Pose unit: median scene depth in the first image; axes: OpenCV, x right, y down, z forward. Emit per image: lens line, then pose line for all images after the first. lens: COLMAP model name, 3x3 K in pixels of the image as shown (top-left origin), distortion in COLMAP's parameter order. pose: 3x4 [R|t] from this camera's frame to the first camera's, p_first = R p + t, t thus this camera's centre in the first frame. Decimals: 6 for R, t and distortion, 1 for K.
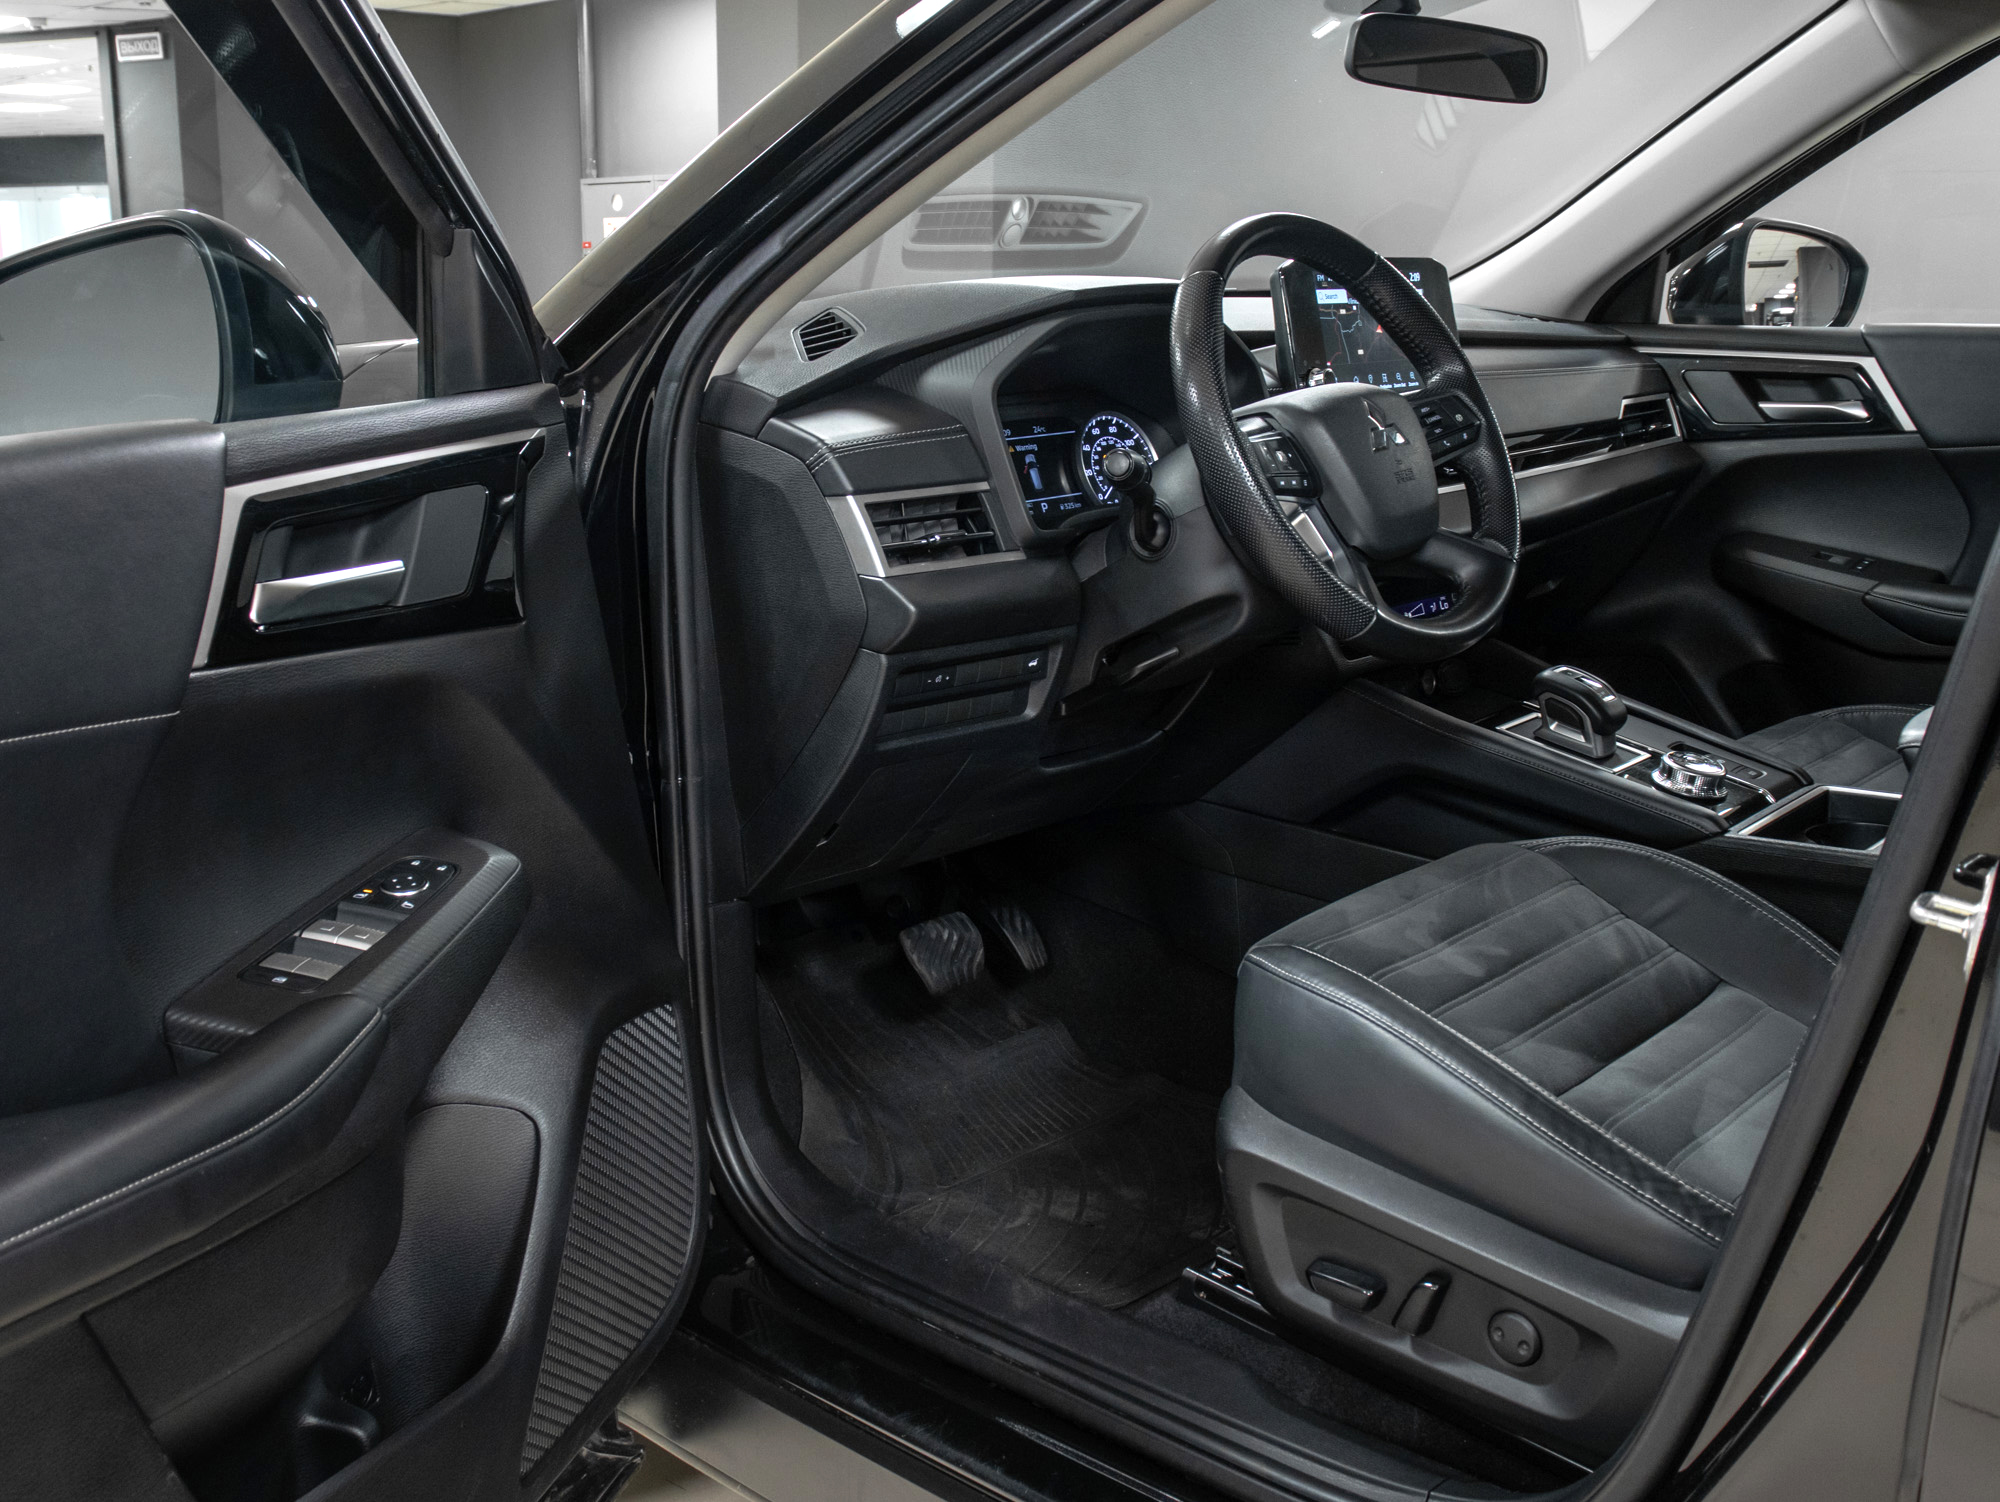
lens RADIAL K [[1853.5, 0, 999.7], [0, 1853.5, 705.1], [0, 0, 1]] dist [-0.180168, 0.132069]
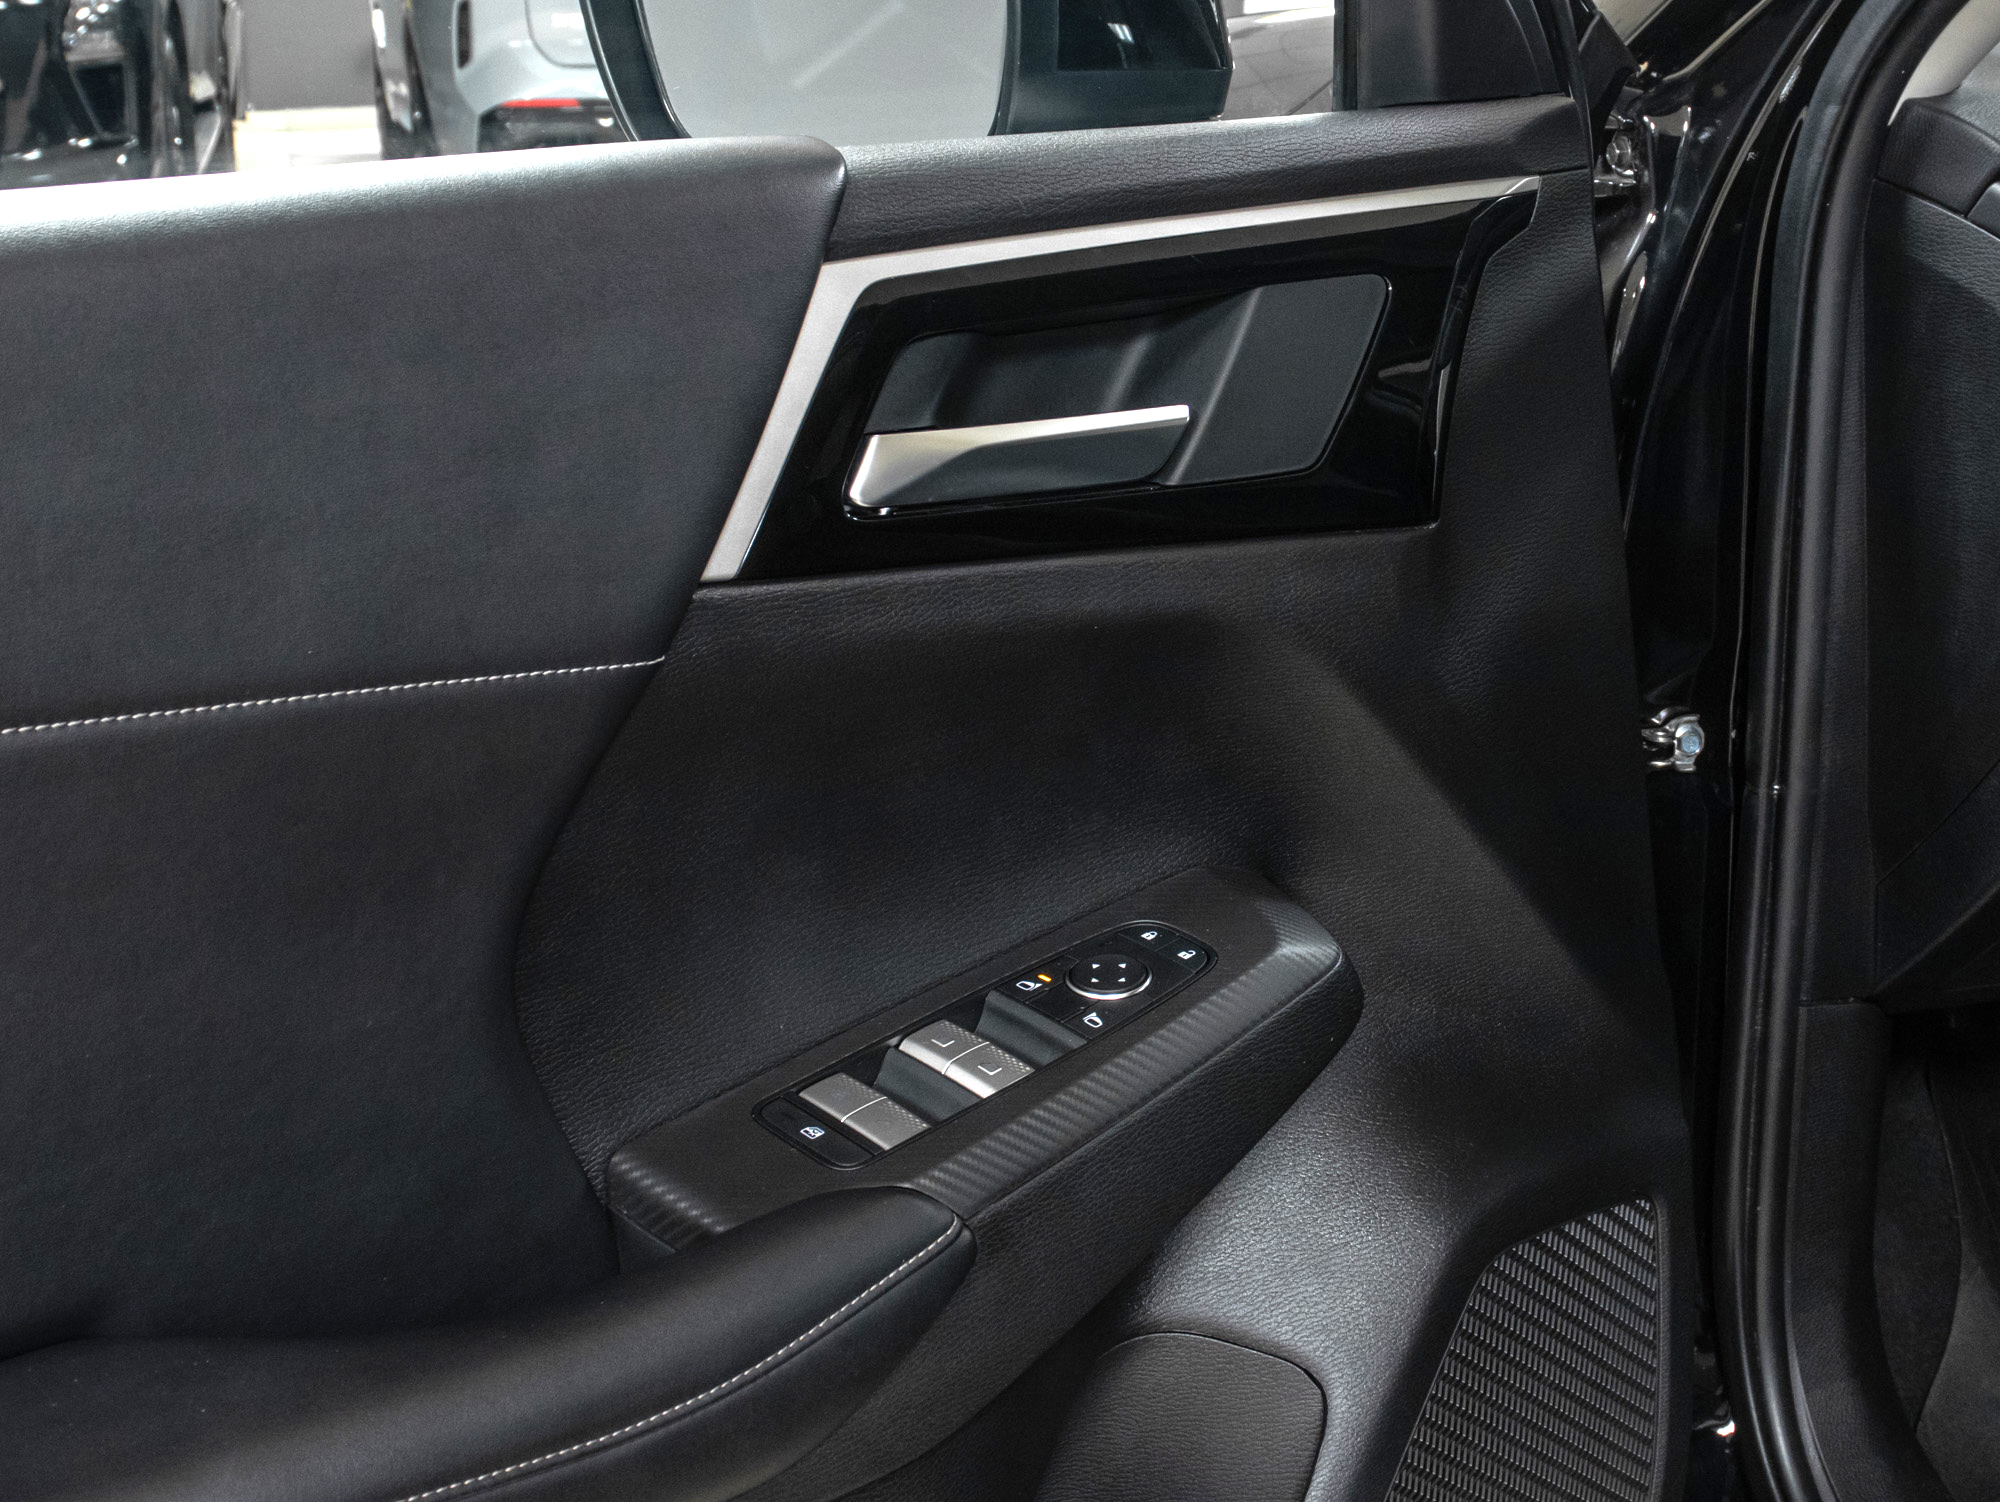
lens RADIAL K [[2760.3, 0, 1000.0], [0, 2760.3, 751.0], [0, 0, 1]] dist [-0.167412, 0.084157]
pose [[0.864361, 0.150166, -0.479927, 0.042656], [-0.115344, 0.988132, 0.101442, -0.049781], [0.489465, -0.032326, 0.871424, 0.210661]]
